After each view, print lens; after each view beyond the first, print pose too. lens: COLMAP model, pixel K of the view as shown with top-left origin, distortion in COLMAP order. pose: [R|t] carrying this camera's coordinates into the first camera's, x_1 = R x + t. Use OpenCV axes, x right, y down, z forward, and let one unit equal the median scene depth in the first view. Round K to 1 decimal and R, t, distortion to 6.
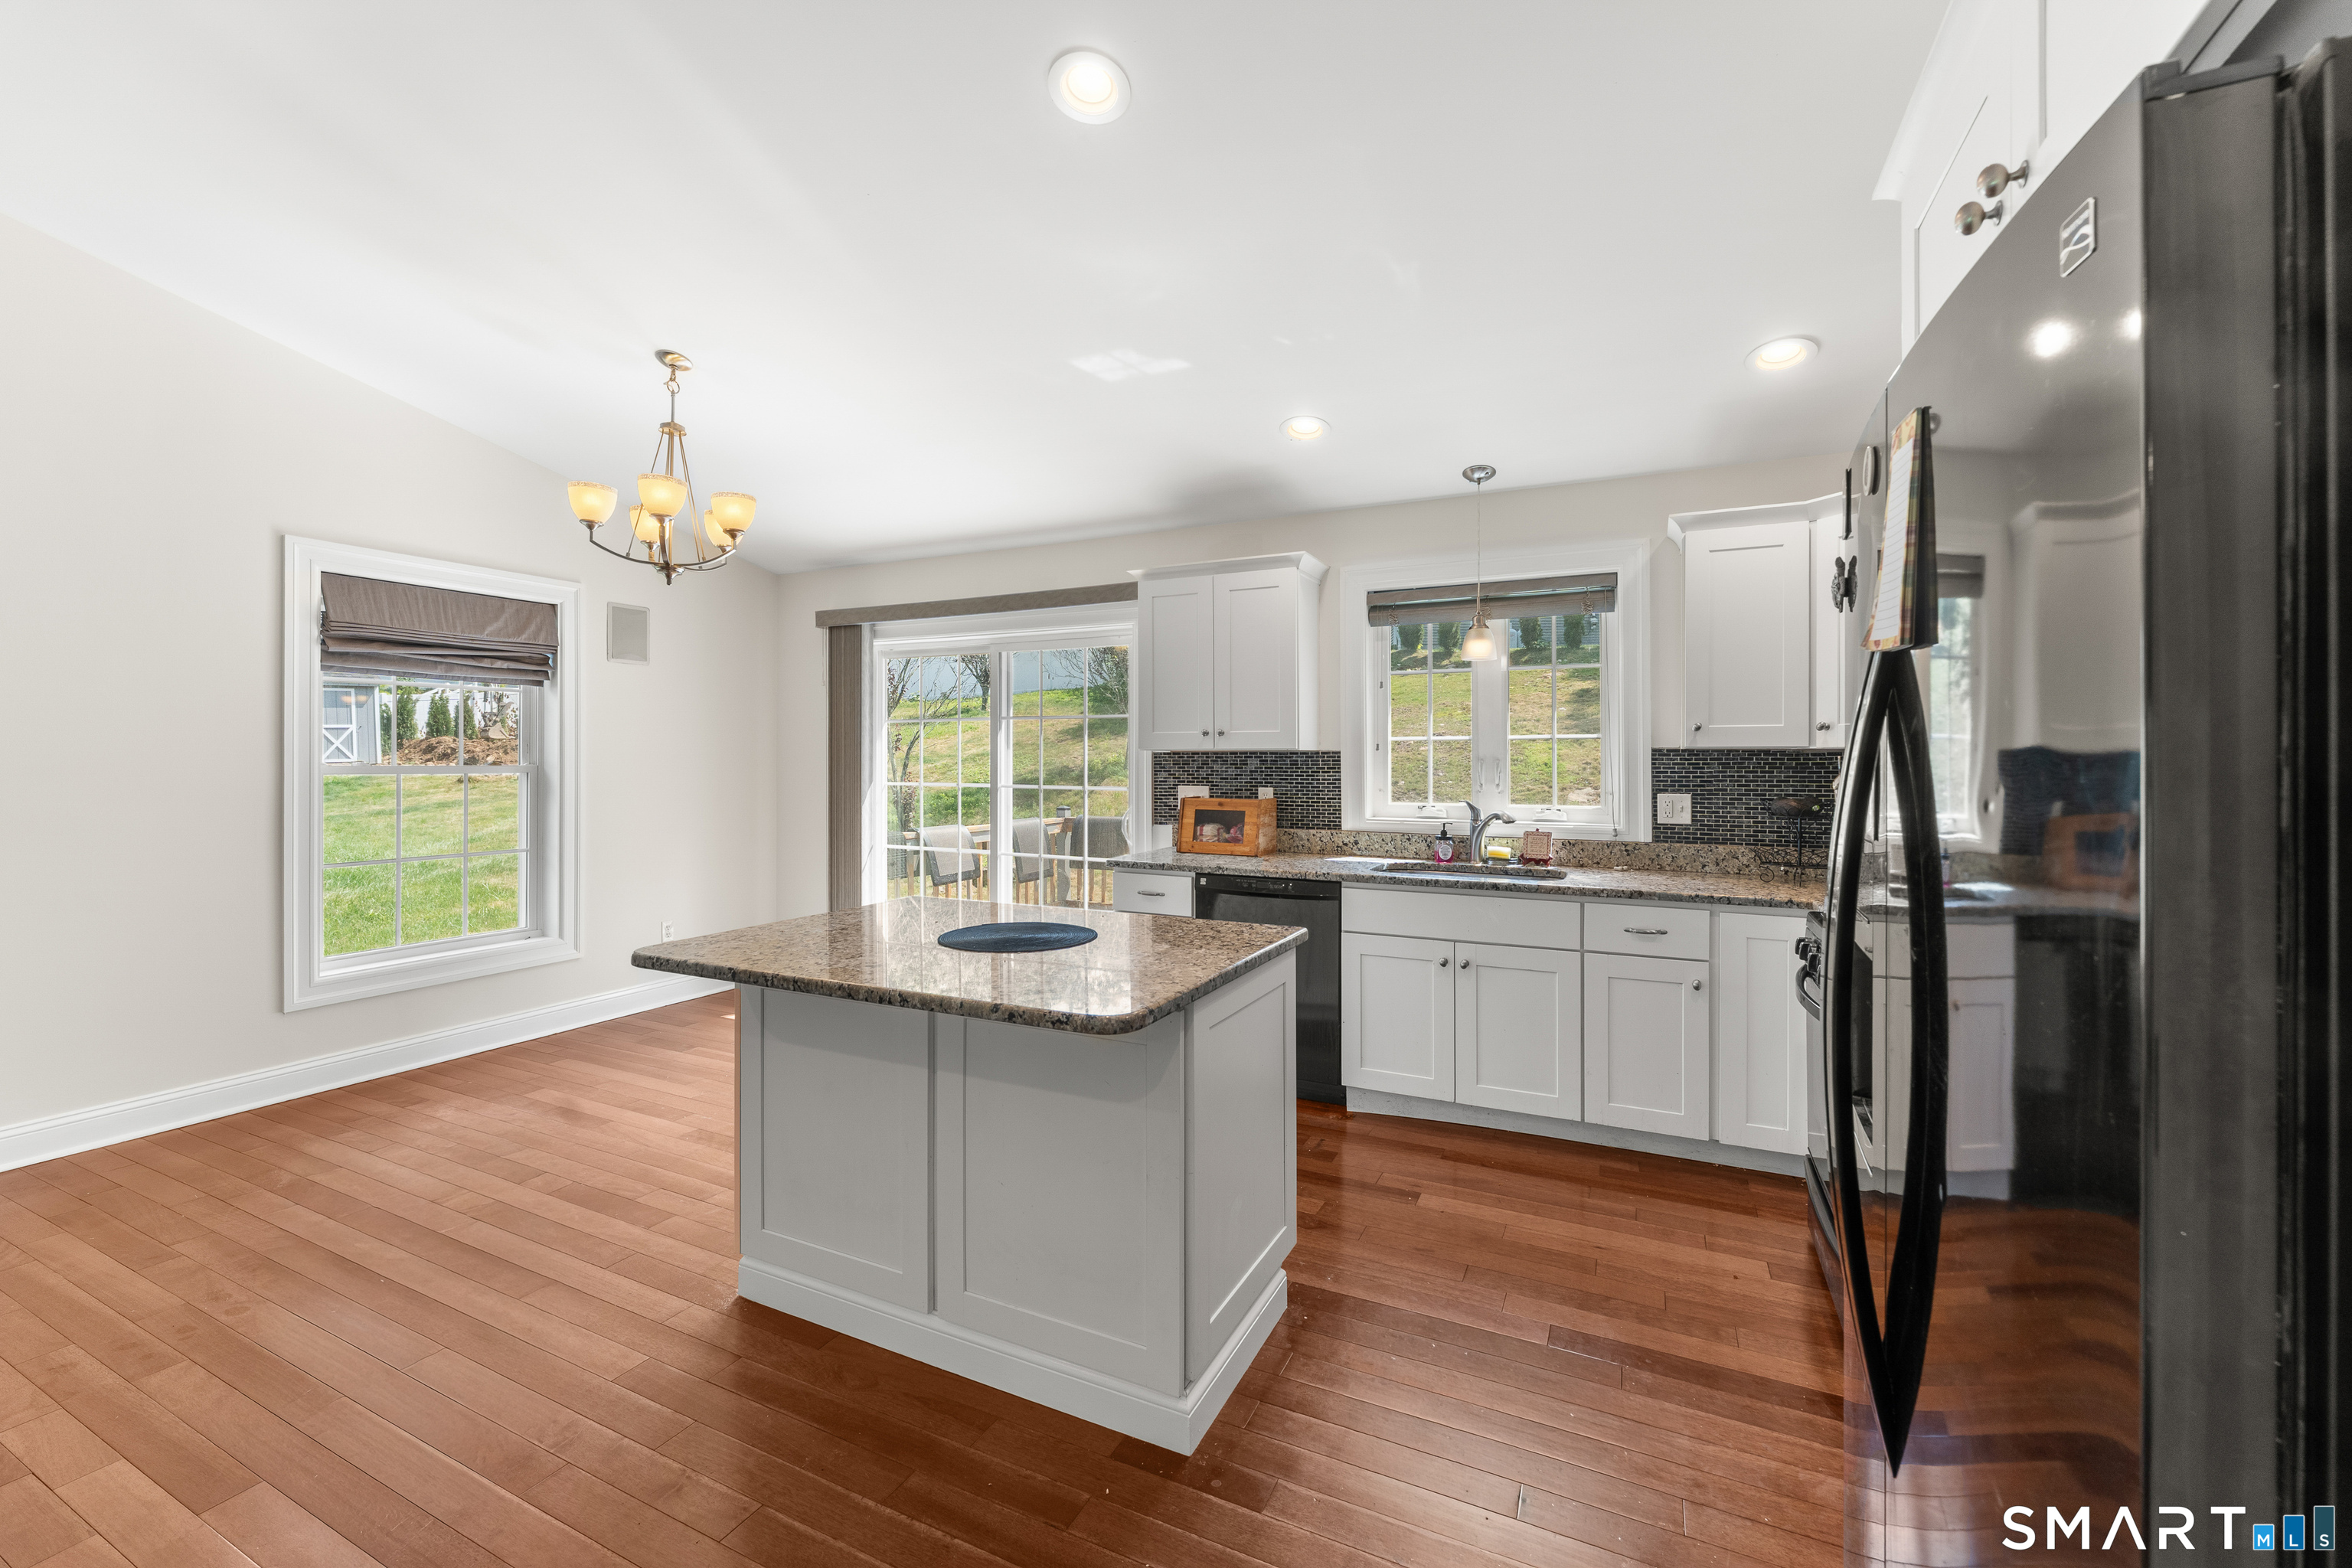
lens RADIAL K [[944.9, 0, 1176.7], [0, 944.9, 764.6], [0, 0, 1]] dist [-0.000791, -0.000068]
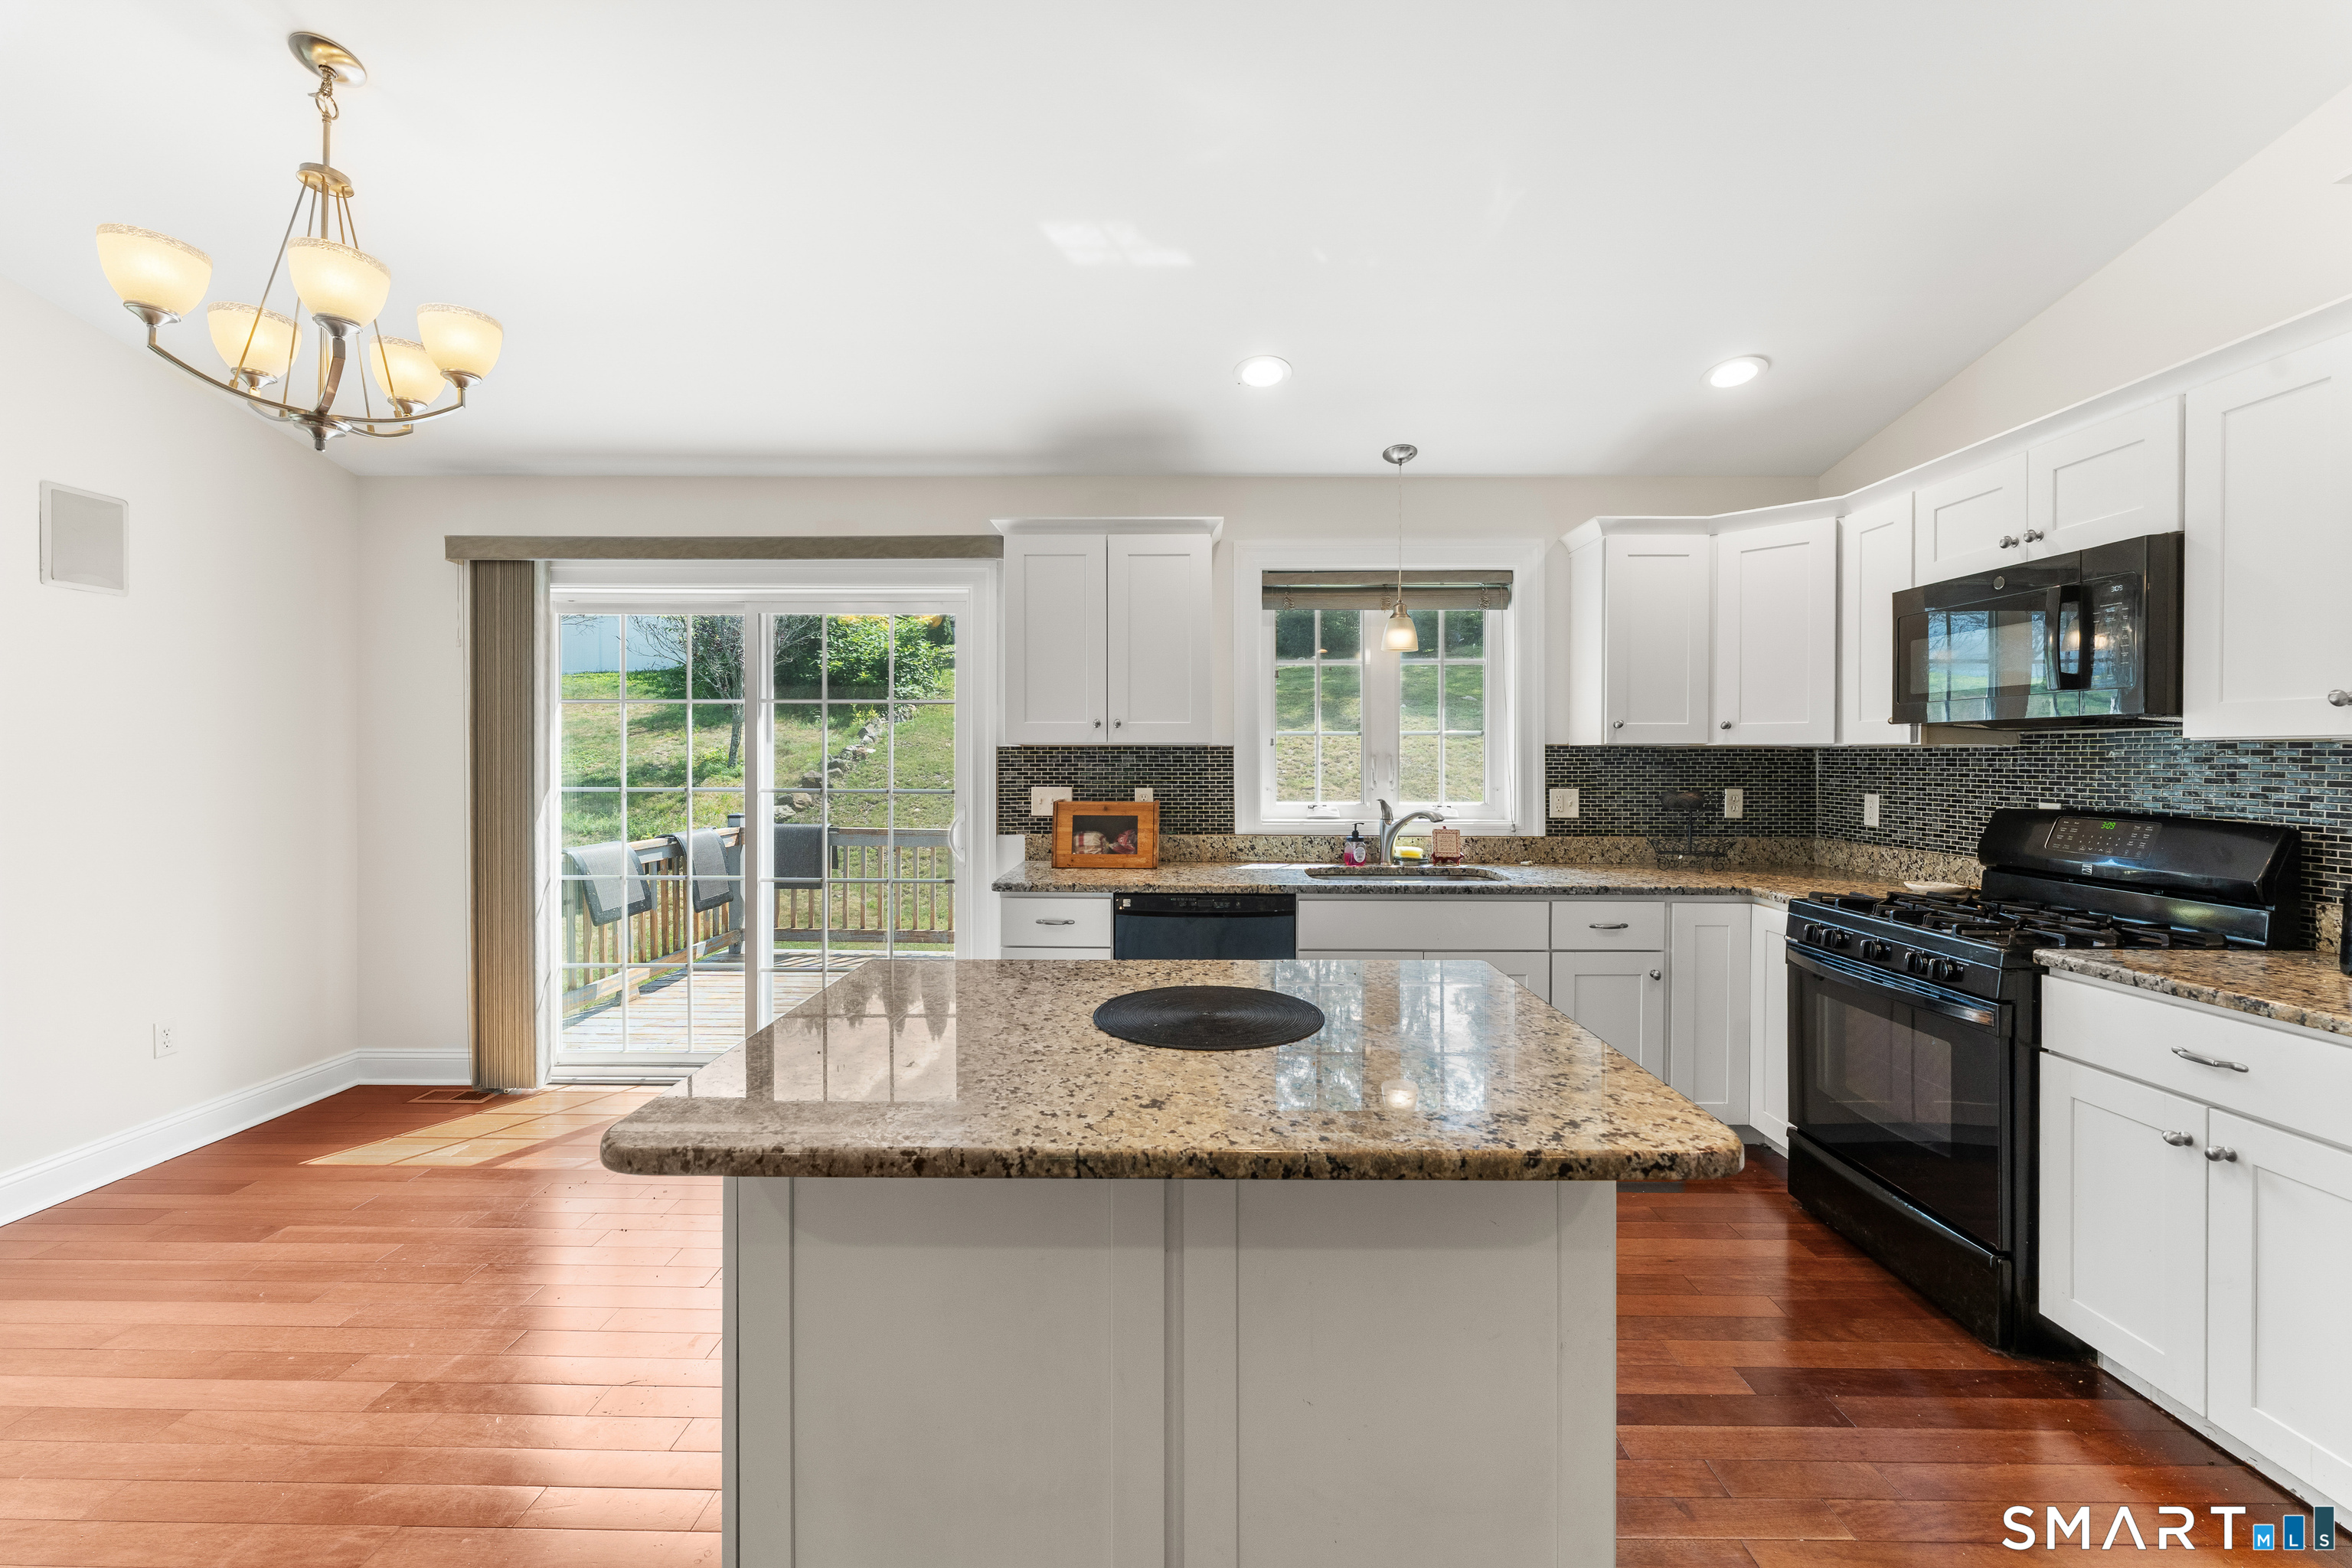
lens RADIAL K [[944.9, 0, 1176.7], [0, 944.9, 764.6], [0, 0, 1]] dist [-0.000791, -0.000068]
pose [[0.903319, -0.003574, 0.428954, -0.280477], [0.001899, 0.999989, 0.004334, -0.000805], [-0.428965, -0.003100, 0.903316, 0.230845]]
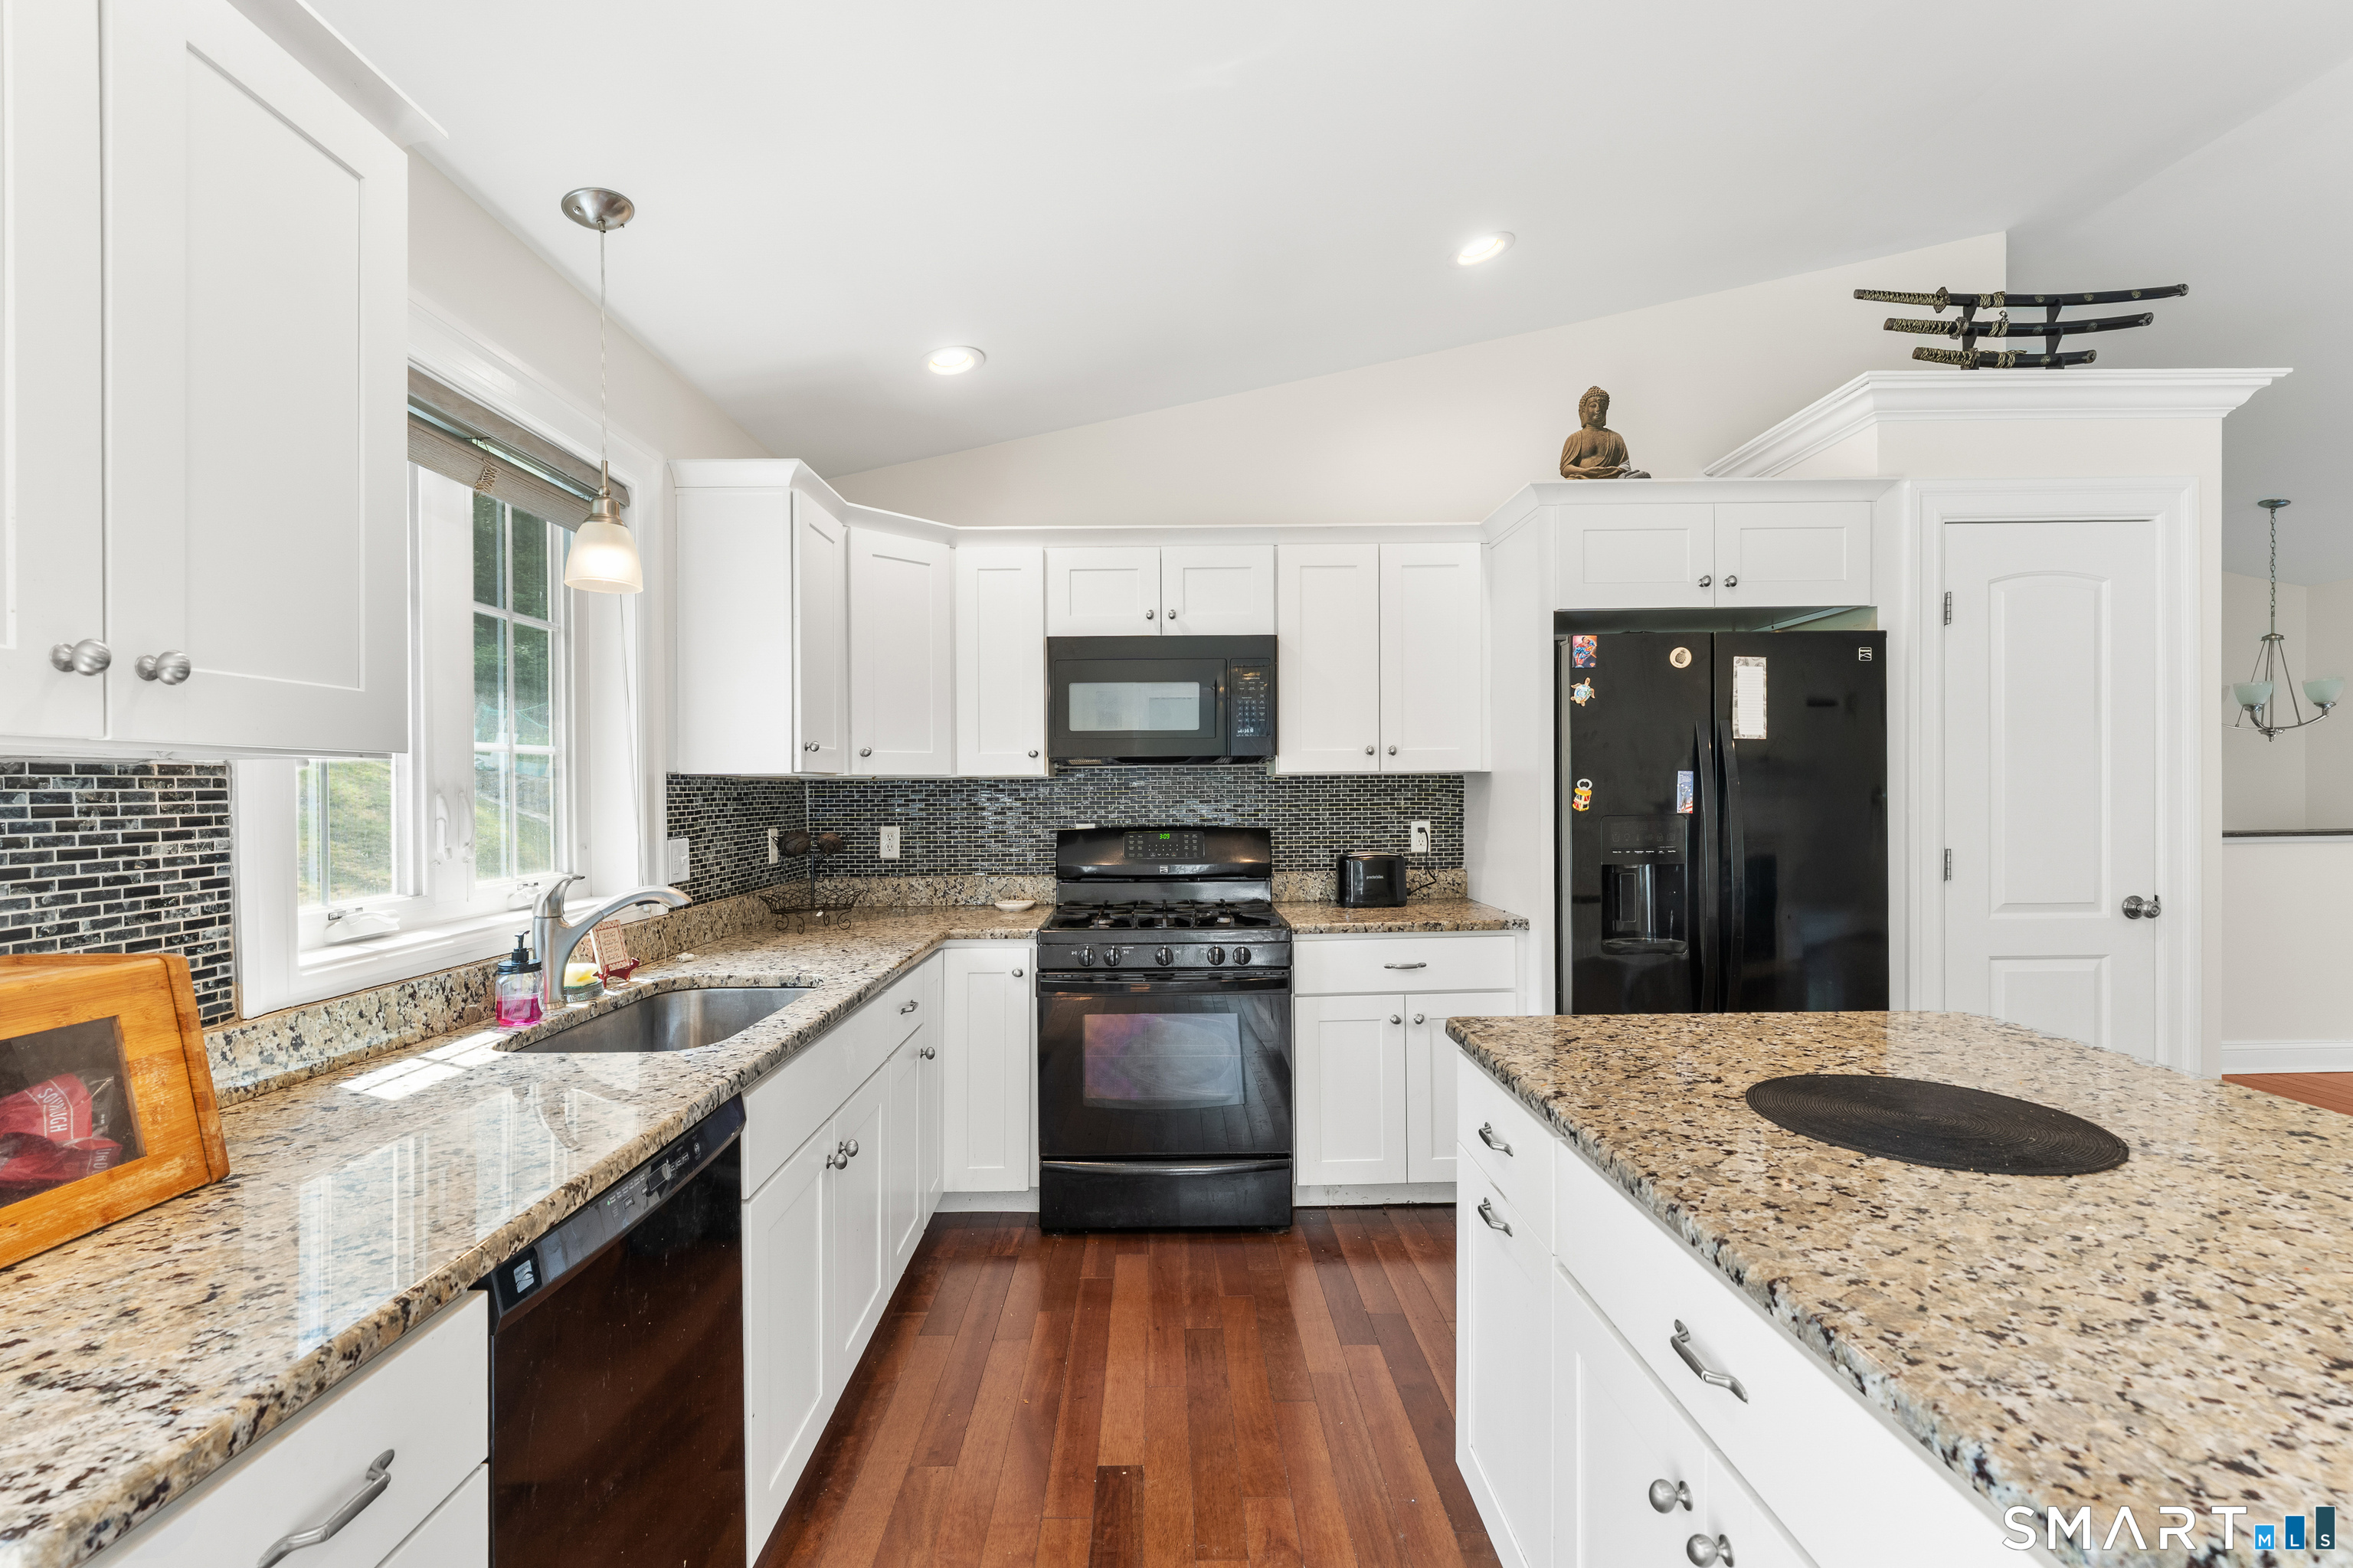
lens RADIAL K [[1023.5, 0, 1165.5], [0, 1023.5, 791.5], [0, 0, 1]] dist [-0.000355, -0.000049]
pose [[-0.446188, -0.000223, 0.894939, -0.283005], [0.014385, 0.999869, 0.007421, -0.003921], [-0.894824, 0.016185, -0.446126, 0.947086]]
